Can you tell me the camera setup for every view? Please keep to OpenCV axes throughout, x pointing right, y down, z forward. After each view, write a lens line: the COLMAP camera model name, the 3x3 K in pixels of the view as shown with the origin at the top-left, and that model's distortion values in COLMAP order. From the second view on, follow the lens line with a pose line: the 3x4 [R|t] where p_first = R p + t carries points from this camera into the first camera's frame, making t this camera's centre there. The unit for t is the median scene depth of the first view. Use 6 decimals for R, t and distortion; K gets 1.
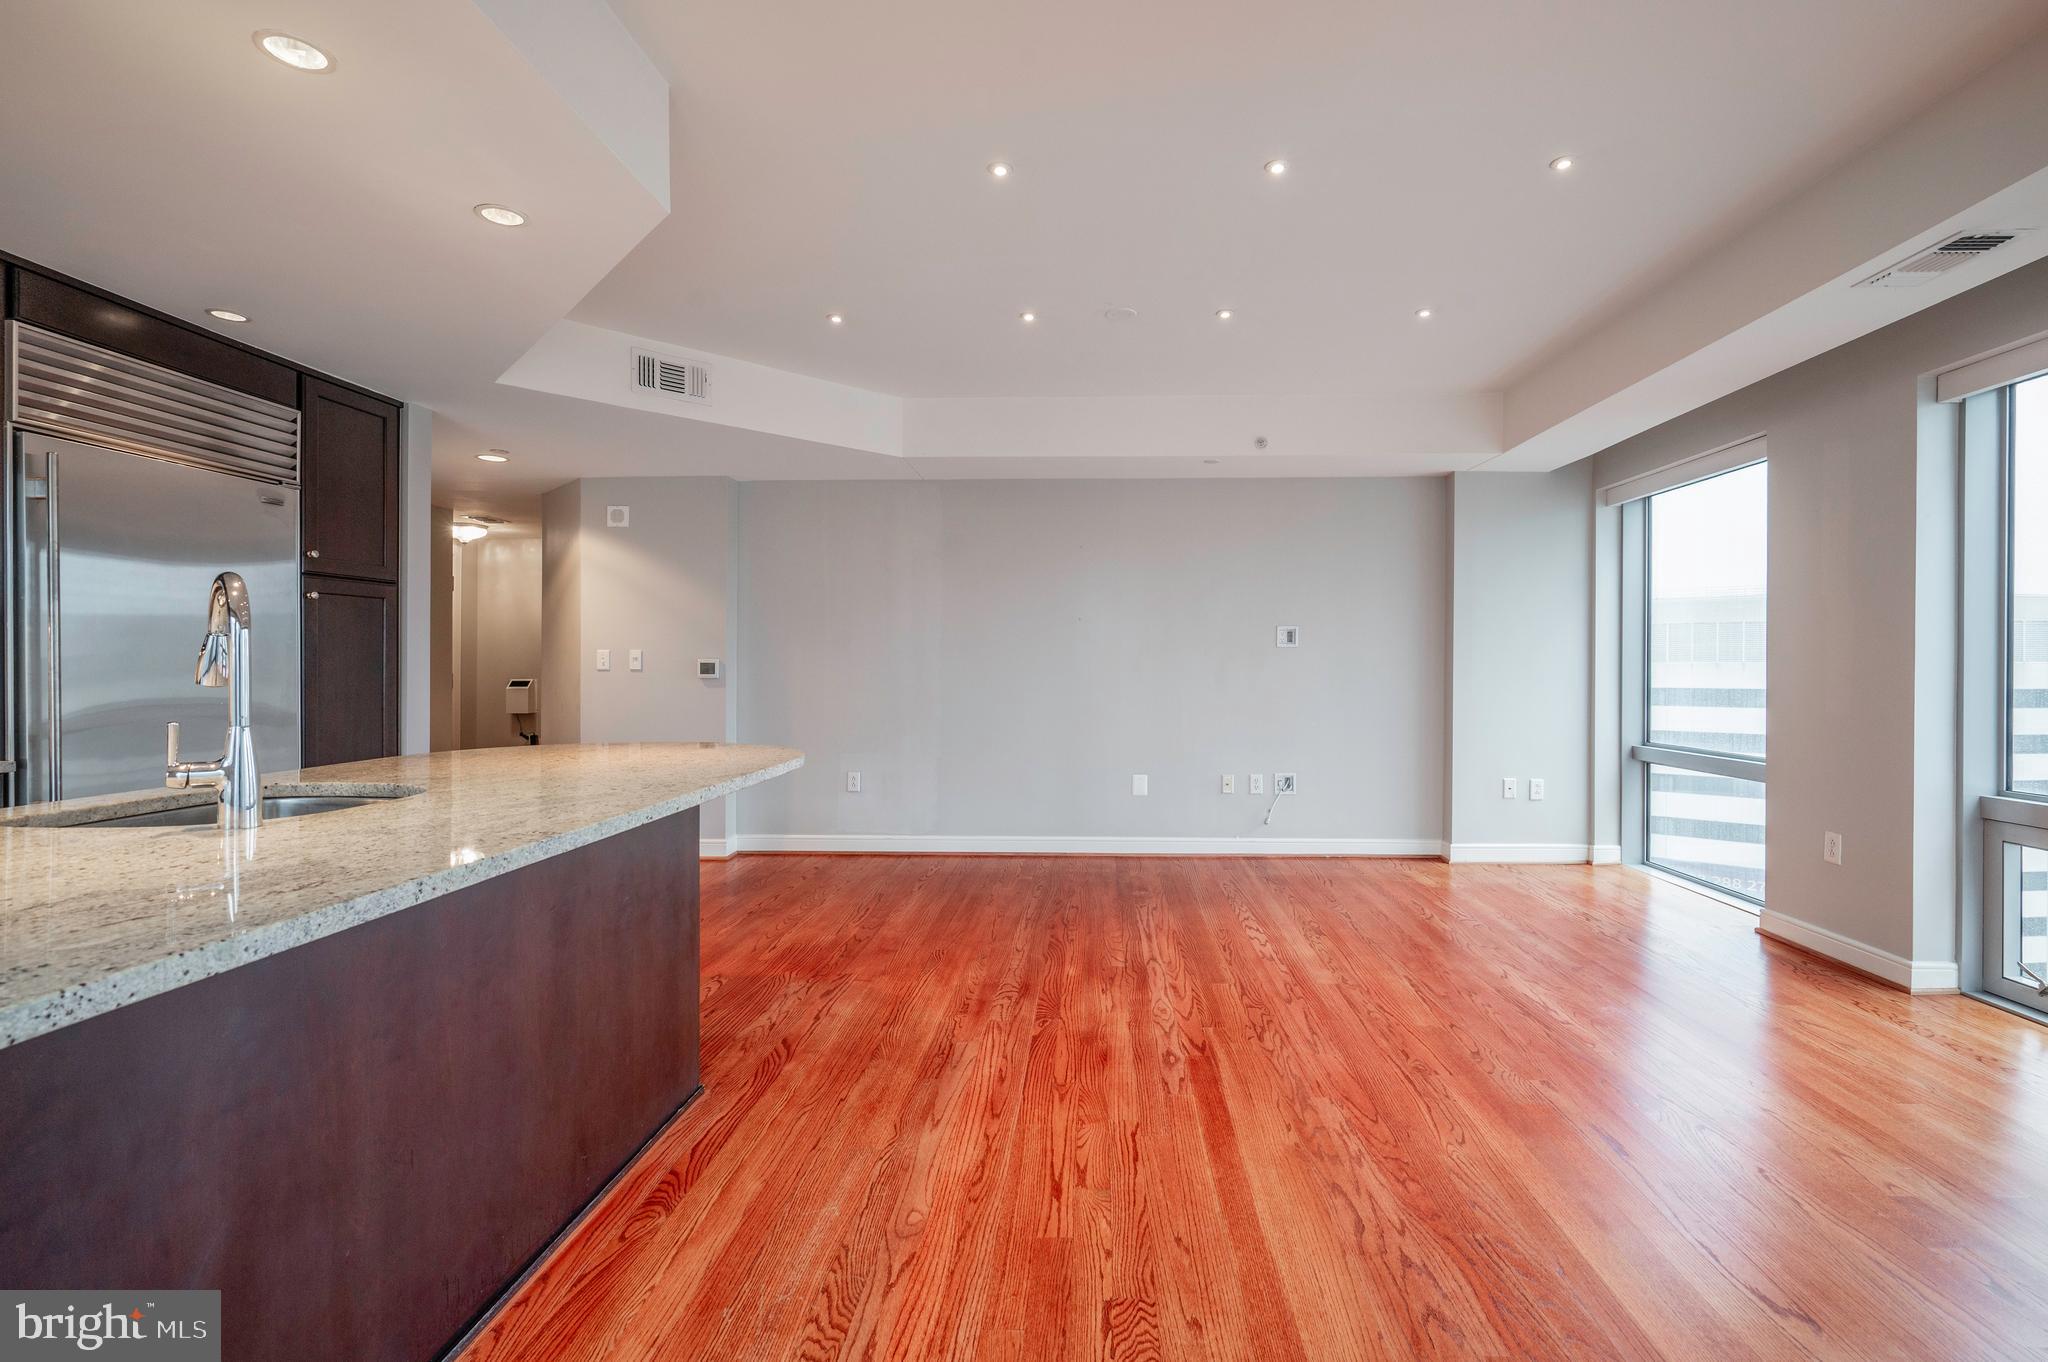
lens RADIAL K [[901.5, 0, 1058.6], [0, 901.5, 661.7], [0, 0, 1]] dist [-0.002557, -0.001051]
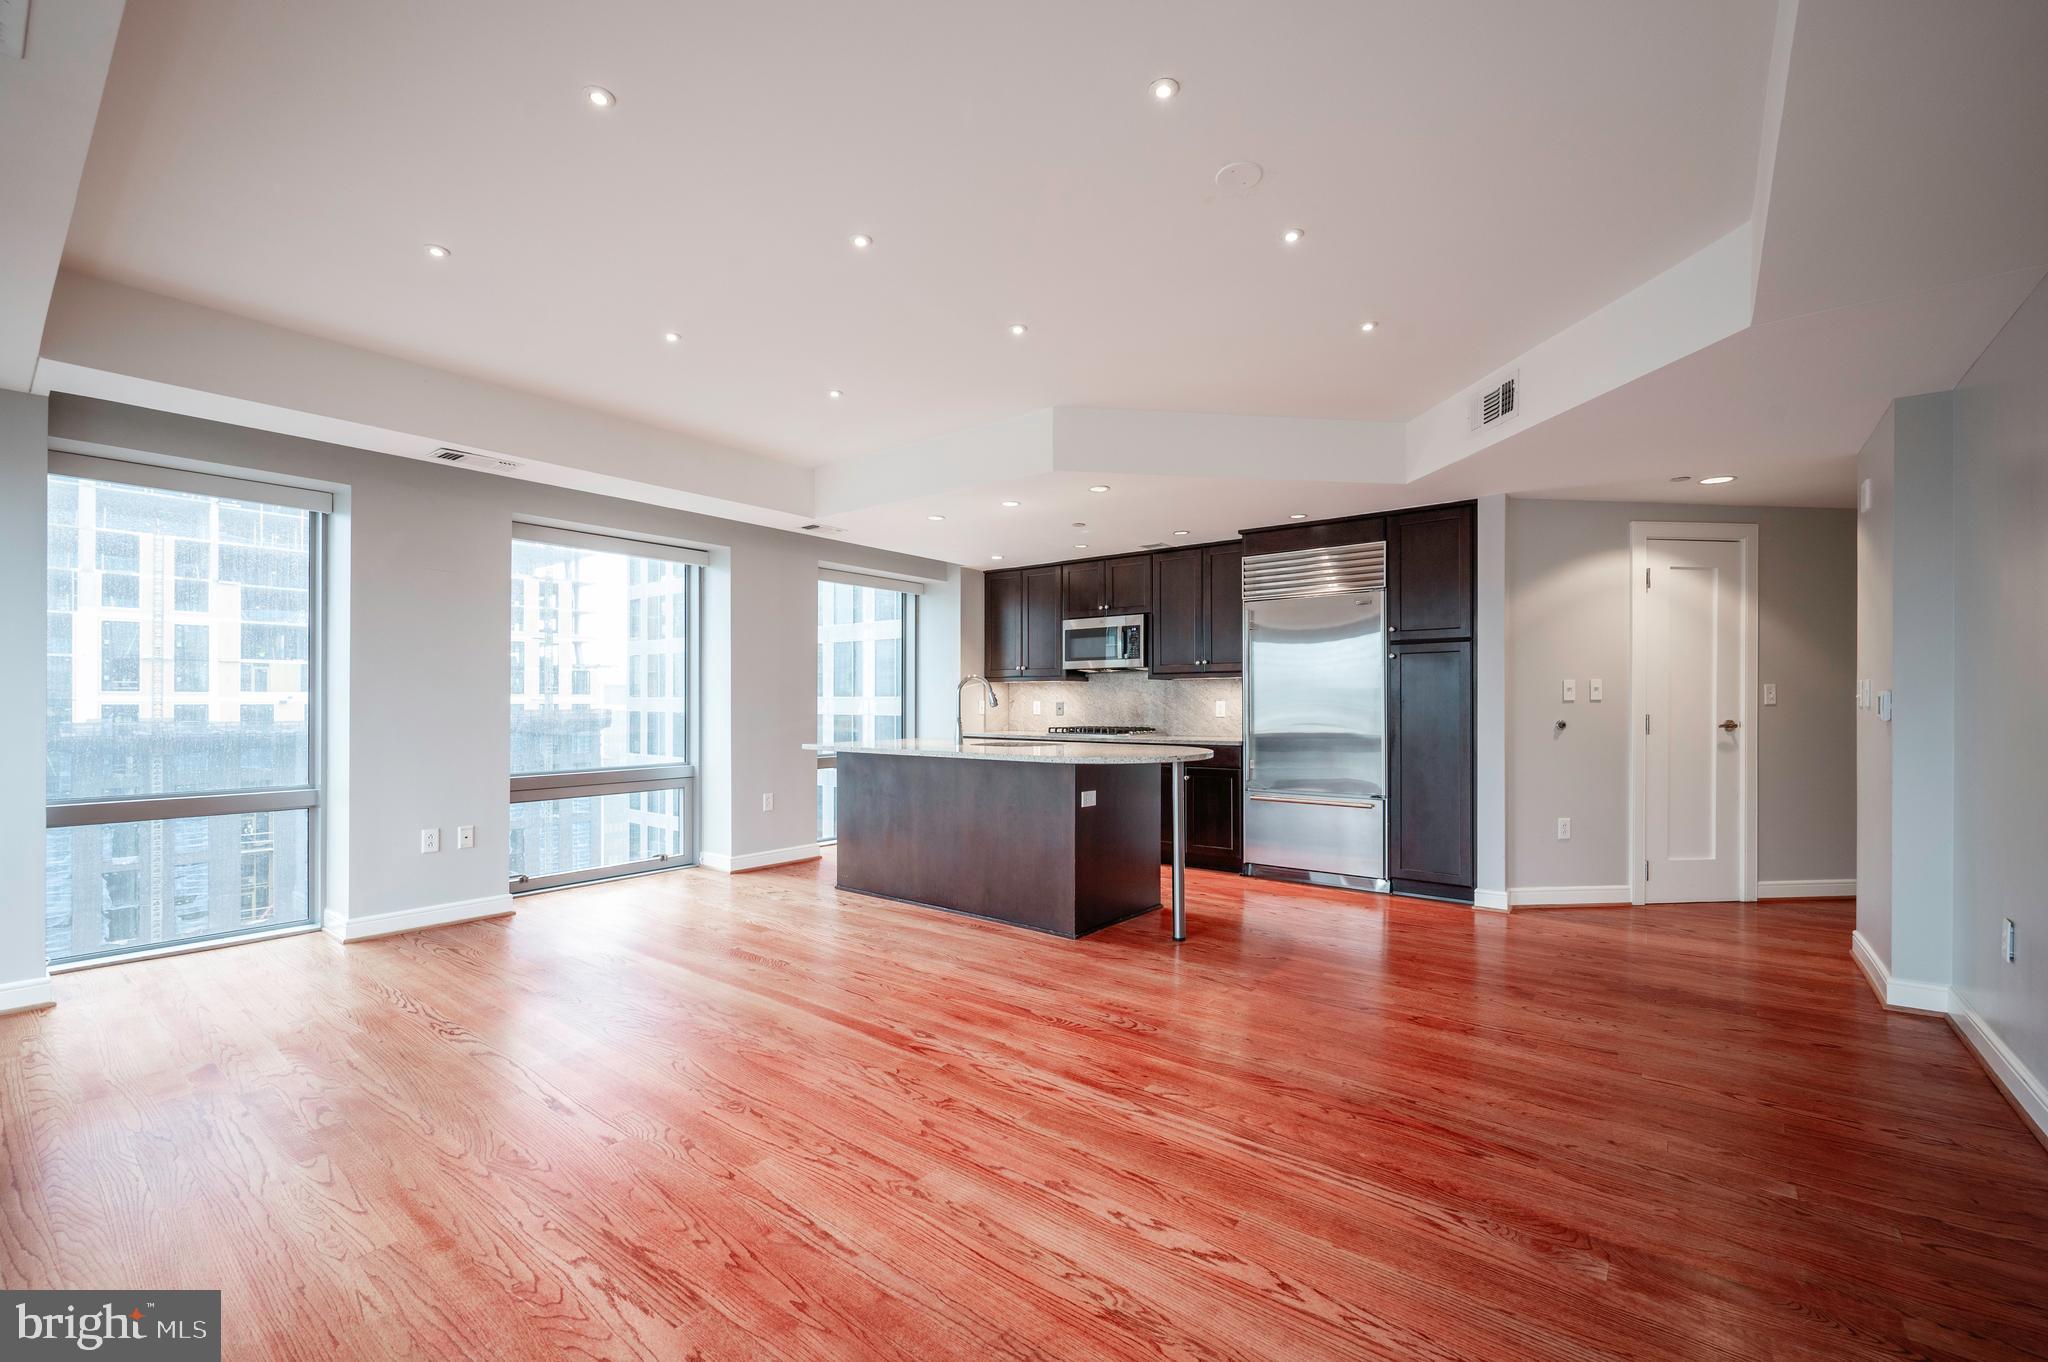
lens RADIAL K [[837.8, 0, 1034.3], [0, 837.8, 698.9], [0, 0, 1]] dist [-0.002008, -0.000208]
pose [[-0.574034, -0.001022, -0.818831, 0.807921], [0.004221, 0.999982, -0.004207, 0.003387], [0.818821, -0.005871, -0.574019, 1.503424]]
